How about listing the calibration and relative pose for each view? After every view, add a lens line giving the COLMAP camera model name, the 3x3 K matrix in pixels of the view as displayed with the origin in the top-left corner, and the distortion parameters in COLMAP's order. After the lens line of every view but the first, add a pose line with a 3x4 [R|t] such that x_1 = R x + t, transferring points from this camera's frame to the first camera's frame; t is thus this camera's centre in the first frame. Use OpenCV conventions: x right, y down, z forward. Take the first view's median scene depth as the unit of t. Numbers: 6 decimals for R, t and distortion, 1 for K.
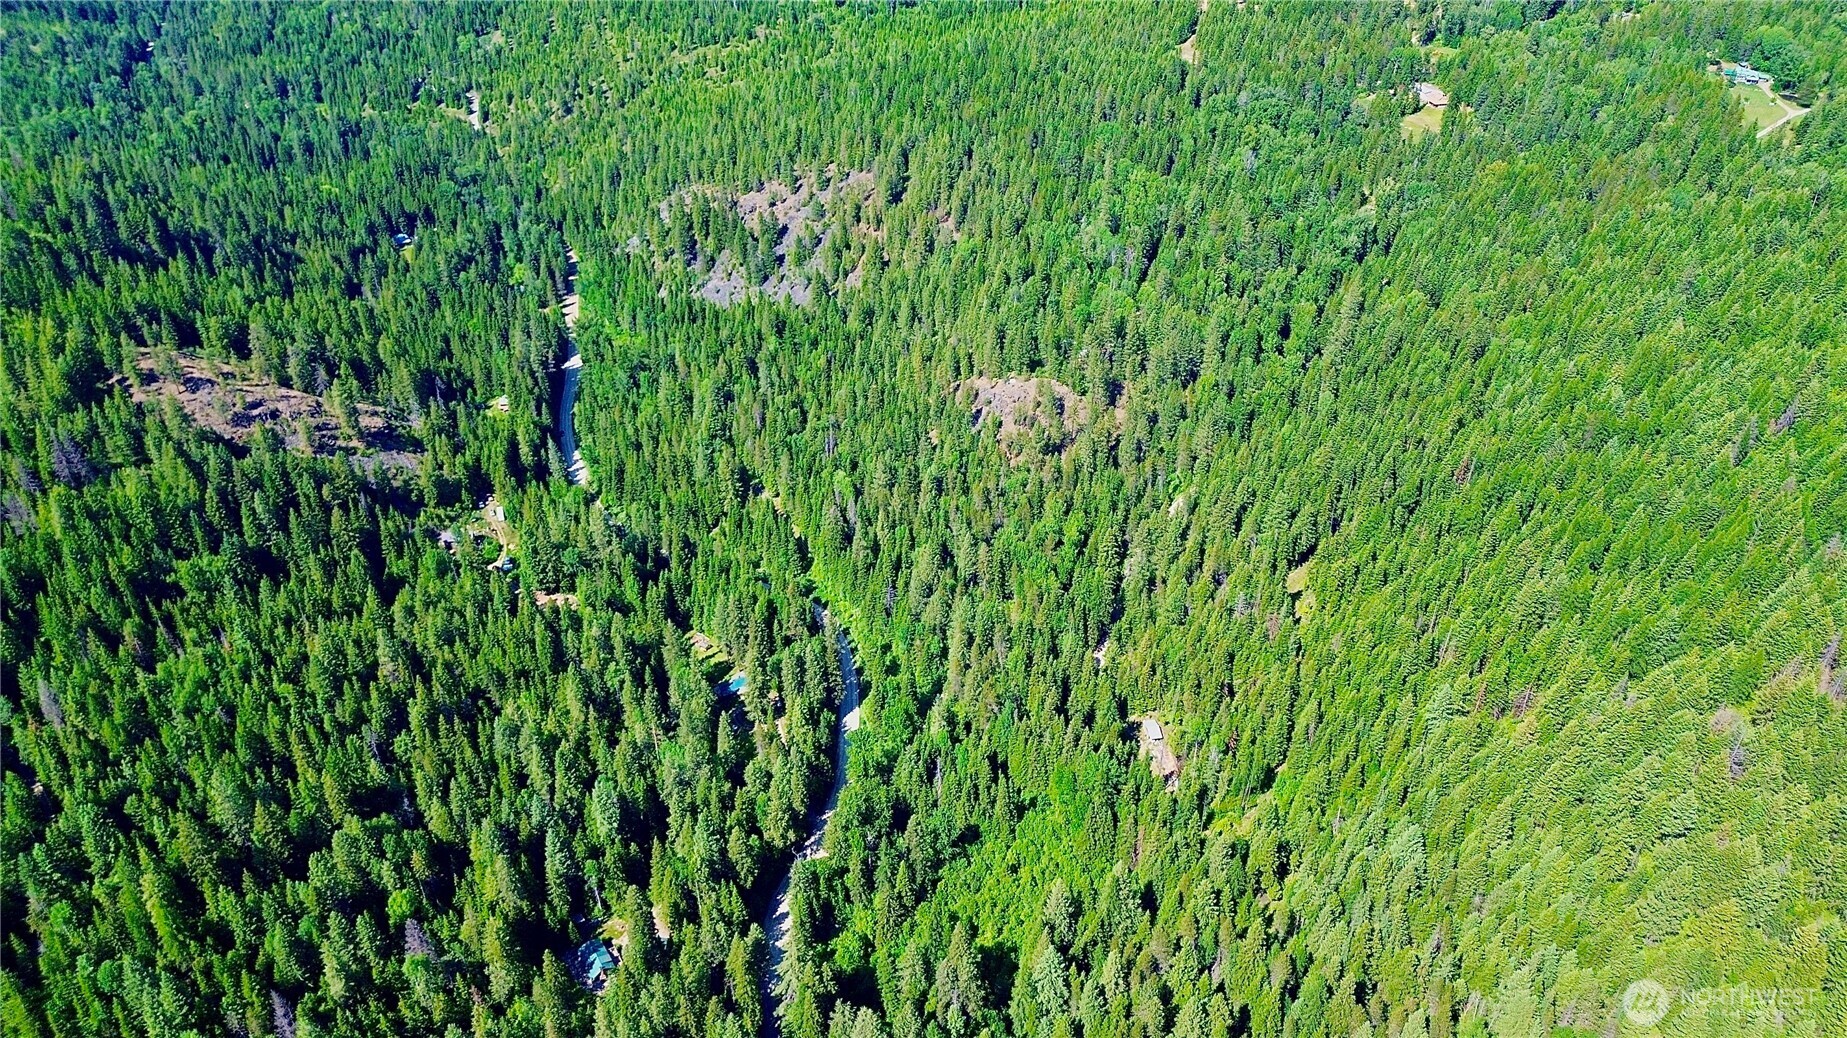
lens RADIAL K [[1310.4, 0, 923.5], [0, 1310.4, 519.0], [0, 0, 1]] dist [0.092778, -0.119177]
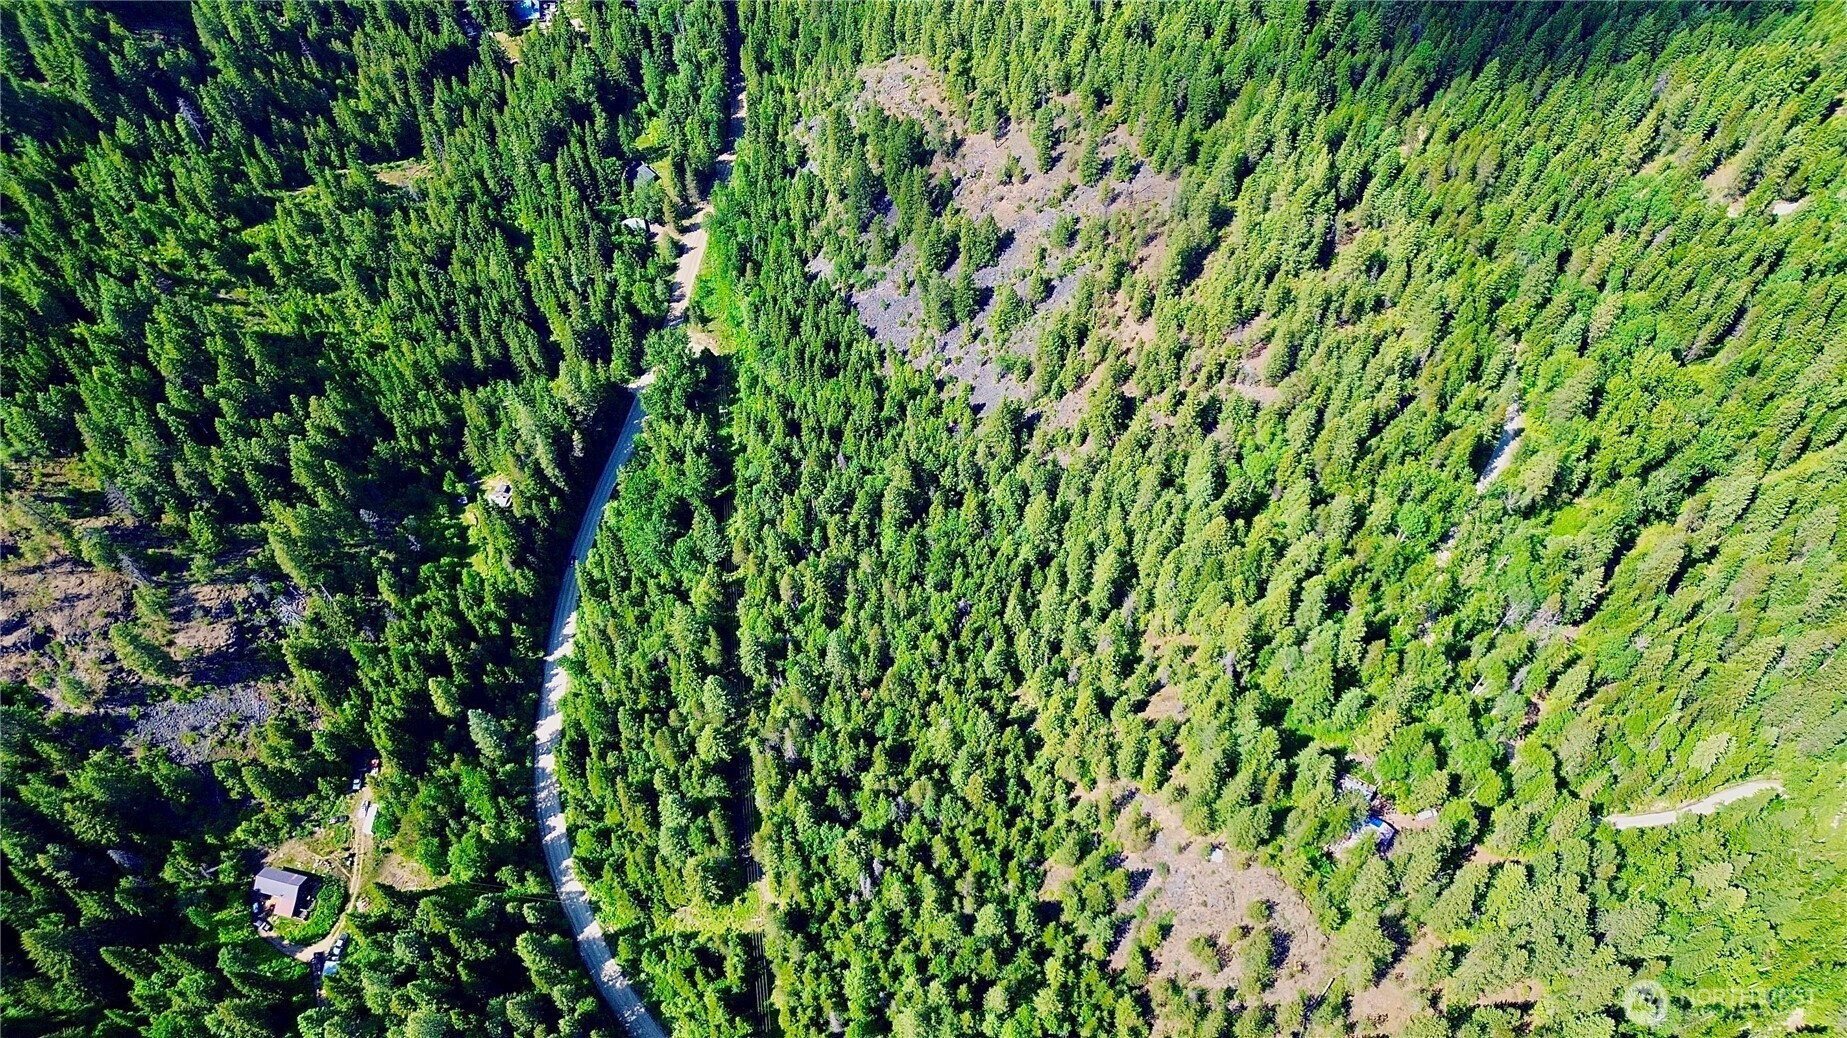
lens RADIAL K [[1310.4, 0, 923.5], [0, 1310.4, 519.0], [0, 0, 1]] dist [0.092778, -0.119177]
pose [[0.937334, 0.301772, -0.174181, 0.005027], [-0.215930, 0.895426, 0.389342, -0.431044], [0.273458, -0.327332, 0.904474, 0.504568]]
